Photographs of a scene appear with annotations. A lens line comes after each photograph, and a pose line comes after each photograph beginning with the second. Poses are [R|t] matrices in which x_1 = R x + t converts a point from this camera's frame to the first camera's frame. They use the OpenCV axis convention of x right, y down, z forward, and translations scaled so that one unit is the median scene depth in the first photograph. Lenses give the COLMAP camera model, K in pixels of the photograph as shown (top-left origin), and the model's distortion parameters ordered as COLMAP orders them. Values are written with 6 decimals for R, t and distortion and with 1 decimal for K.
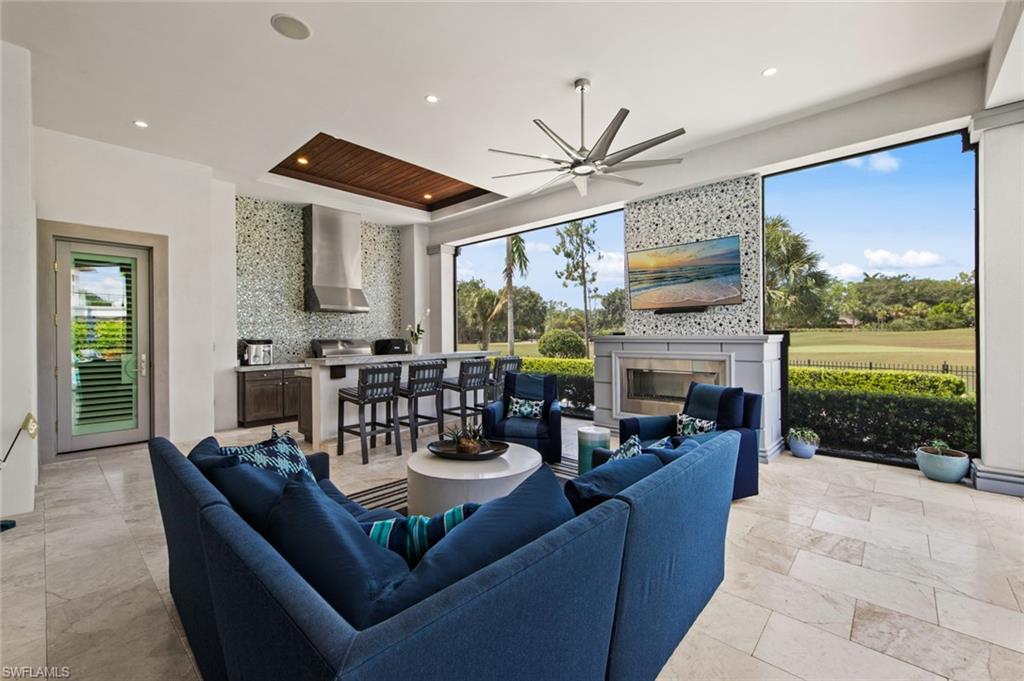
lens RADIAL K [[424.5, 0, 509.0], [0, 424.5, 335.7], [0, 0, 1]] dist [0.003494, 0.000014]
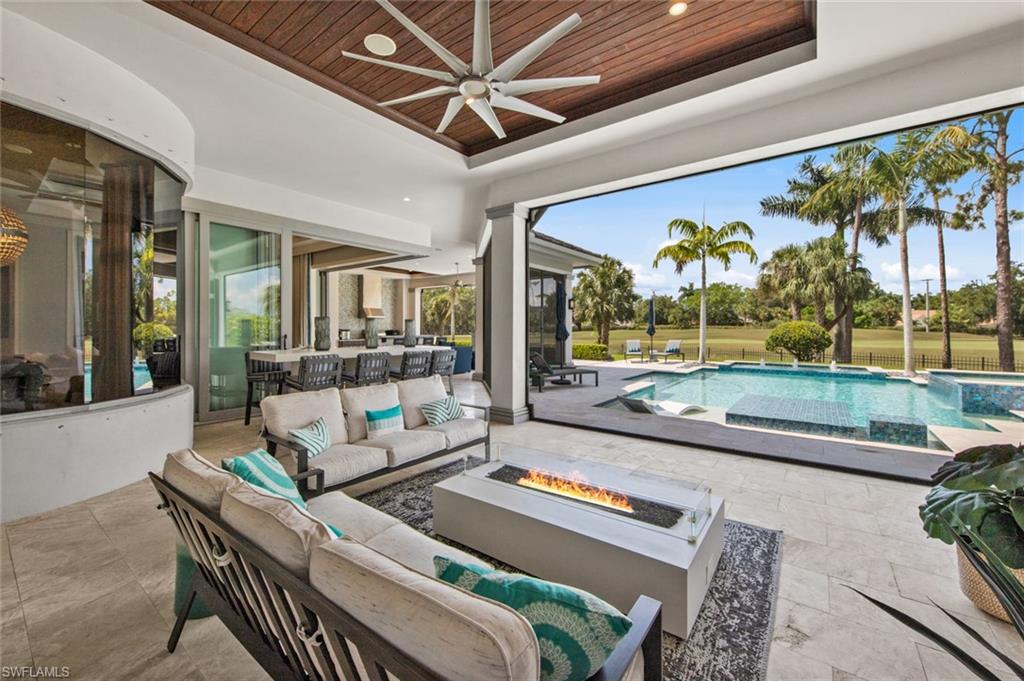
lens RADIAL K [[413.3, 0, 509.1], [0, 413.3, 325.6], [0, 0, 1]] dist [0.004759, -0.000411]
pose [[0.995231, 0.011584, 0.096851, 0.148465], [-0.010726, 0.999898, -0.009378, -0.000938], [-0.096950, 0.008294, 0.995255, -1.461016]]
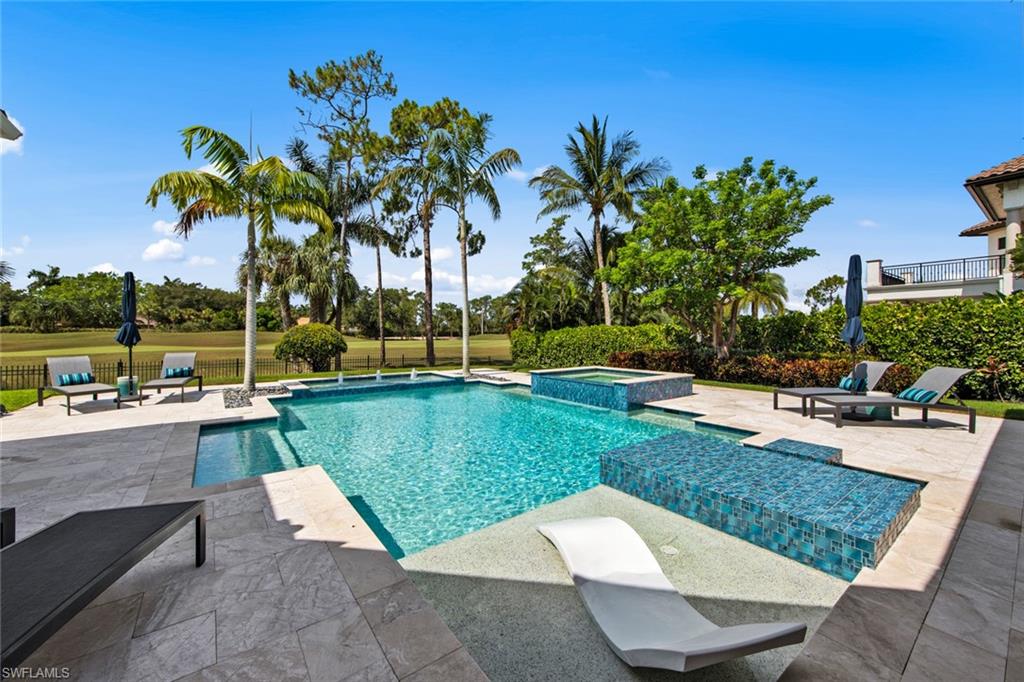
lens RADIAL K [[396.4, 0, 513.2], [0, 396.4, 330.1], [0, 0, 1]] dist [0.003071, 0.000384]
pose [[0.180194, 0.016213, 0.983497, 0.296454], [-0.001579, 0.999868, -0.016194, -0.003242], [-0.983630, 0.001365, 0.180196, -0.437827]]
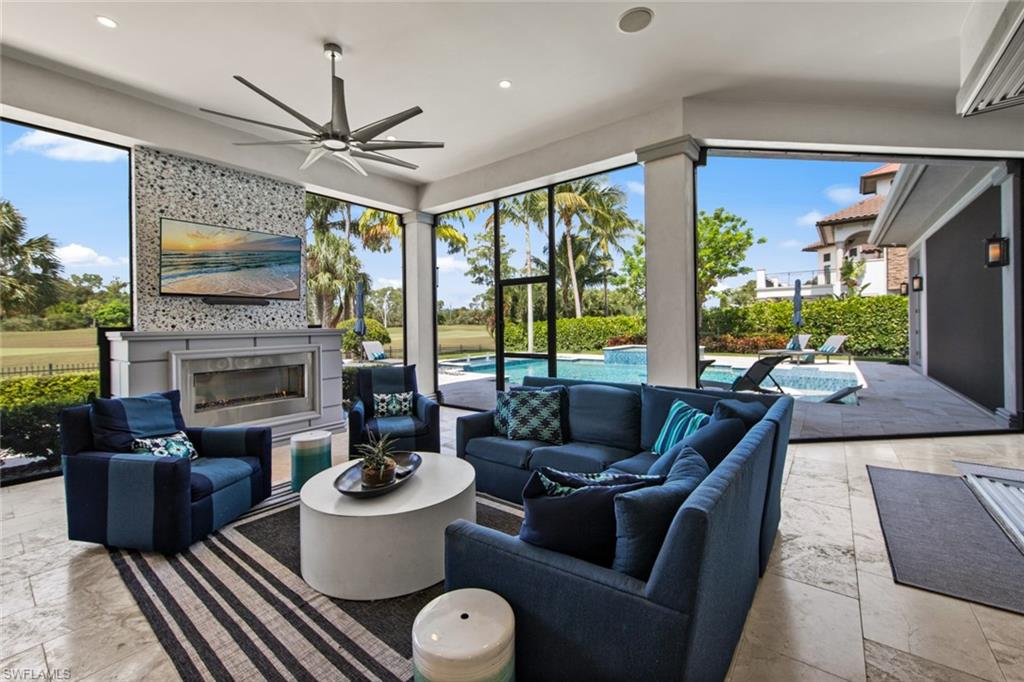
lens RADIAL K [[413.3, 0, 509.1], [0, 413.3, 326.1], [0, 0, 1]] dist [0.004759, -0.000411]
pose [[-0.081497, 0.006468, 0.996653, -0.386959], [0.016682, 0.999848, -0.005124, 0.004320], [-0.996534, 0.016208, -0.081592, 0.372733]]
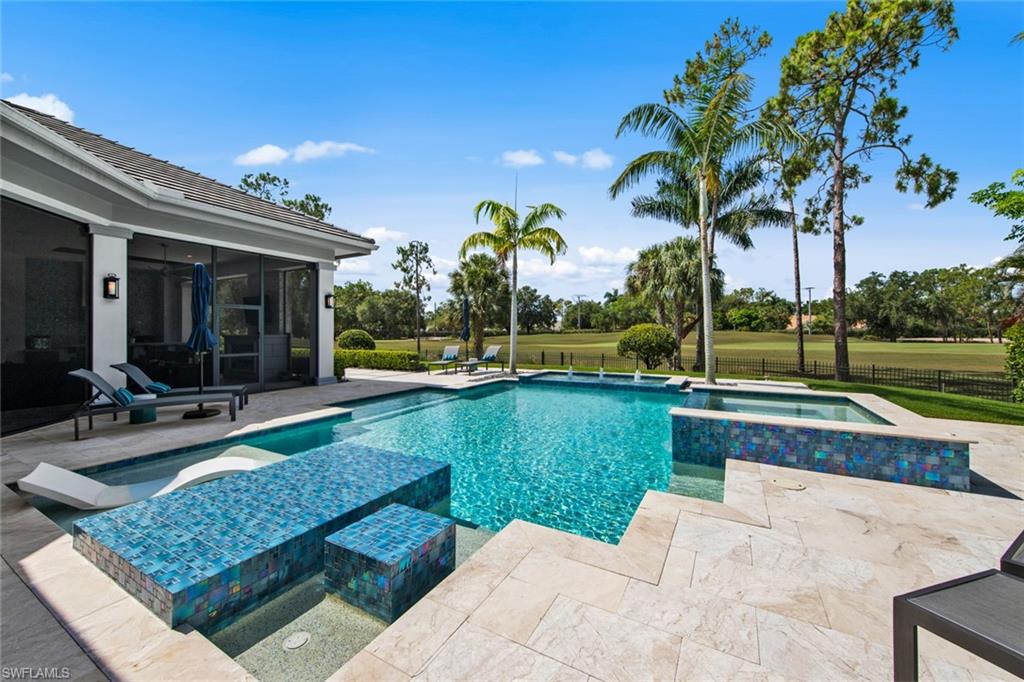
lens RADIAL K [[396.4, 0, 513.2], [0, 396.4, 330.1], [0, 0, 1]] dist [0.003071, 0.000384]
pose [[0.973972, 0.007884, 0.226532, 0.972335], [-0.005572, 0.999926, -0.010844, -0.006809], [-0.226600, 0.009300, 0.973943, -1.105391]]
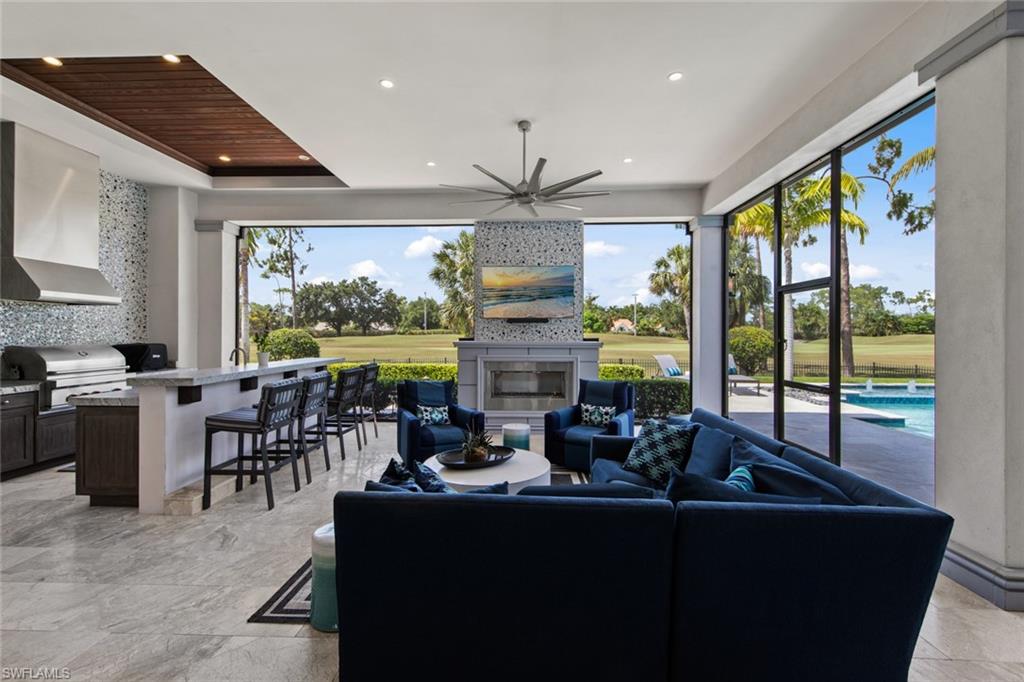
lens RADIAL K [[435.6, 0, 510.5], [0, 435.6, 335.4], [0, 0, 1]] dist [0.001921, 0.000024]
pose [[0.763437, 0.007926, 0.645834, -0.321919], [-0.008298, 0.999963, -0.002463, -0.010851], [-0.645829, -0.003479, 0.763474, 0.066117]]
